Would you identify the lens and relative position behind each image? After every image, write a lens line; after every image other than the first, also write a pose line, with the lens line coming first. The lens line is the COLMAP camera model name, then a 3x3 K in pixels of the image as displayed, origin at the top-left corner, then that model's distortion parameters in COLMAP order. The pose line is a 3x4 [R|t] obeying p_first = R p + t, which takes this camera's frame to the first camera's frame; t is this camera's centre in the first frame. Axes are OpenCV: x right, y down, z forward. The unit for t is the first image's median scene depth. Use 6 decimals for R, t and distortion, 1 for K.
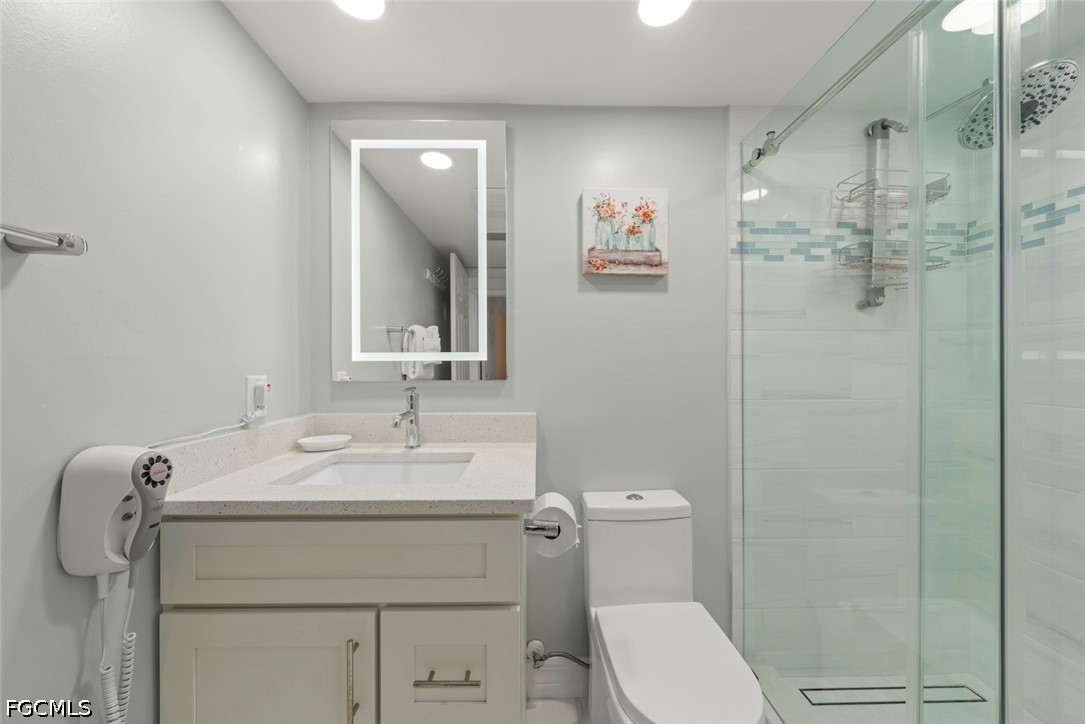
lens RADIAL K [[404.5, 0, 548.4], [0, 404.5, 365.4], [0, 0, 1]] dist [-0.006422, -0.000256]
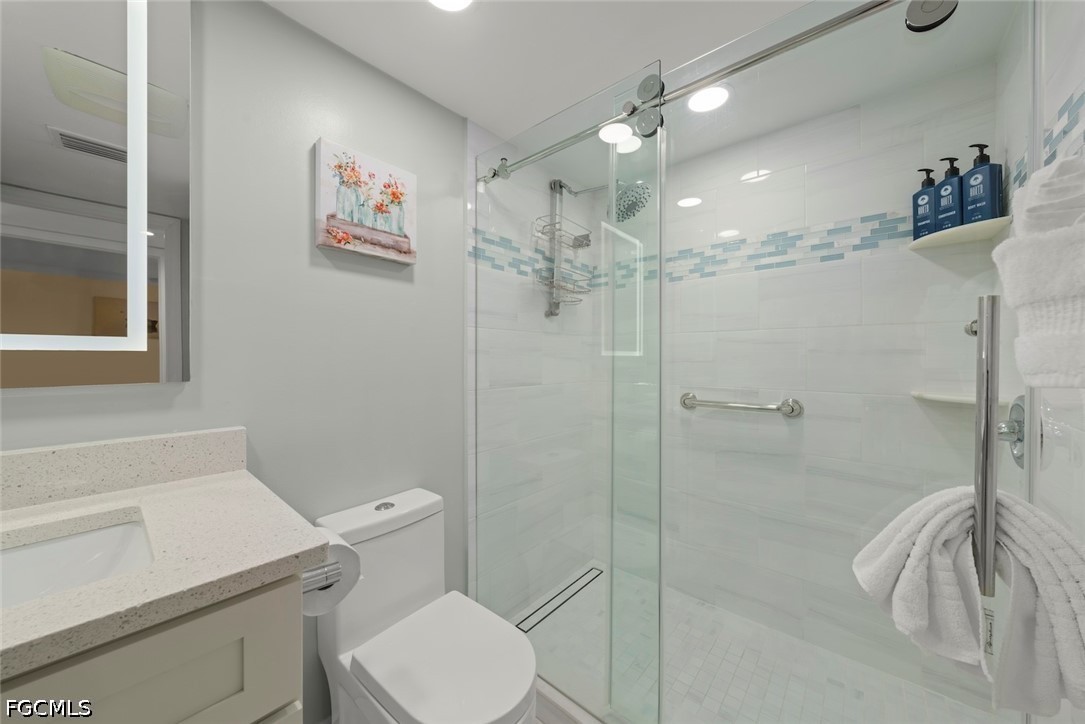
lens RADIAL K [[395.5, 0, 545.2], [0, 395.5, 358.6], [0, 0, 1]] dist [-0.008011, -0.000172]
pose [[0.644800, 0.001923, 0.764349, -0.223221], [-0.001658, 0.999998, -0.001117, -0.000971], [-0.764349, -0.000546, 0.644802, 0.160930]]
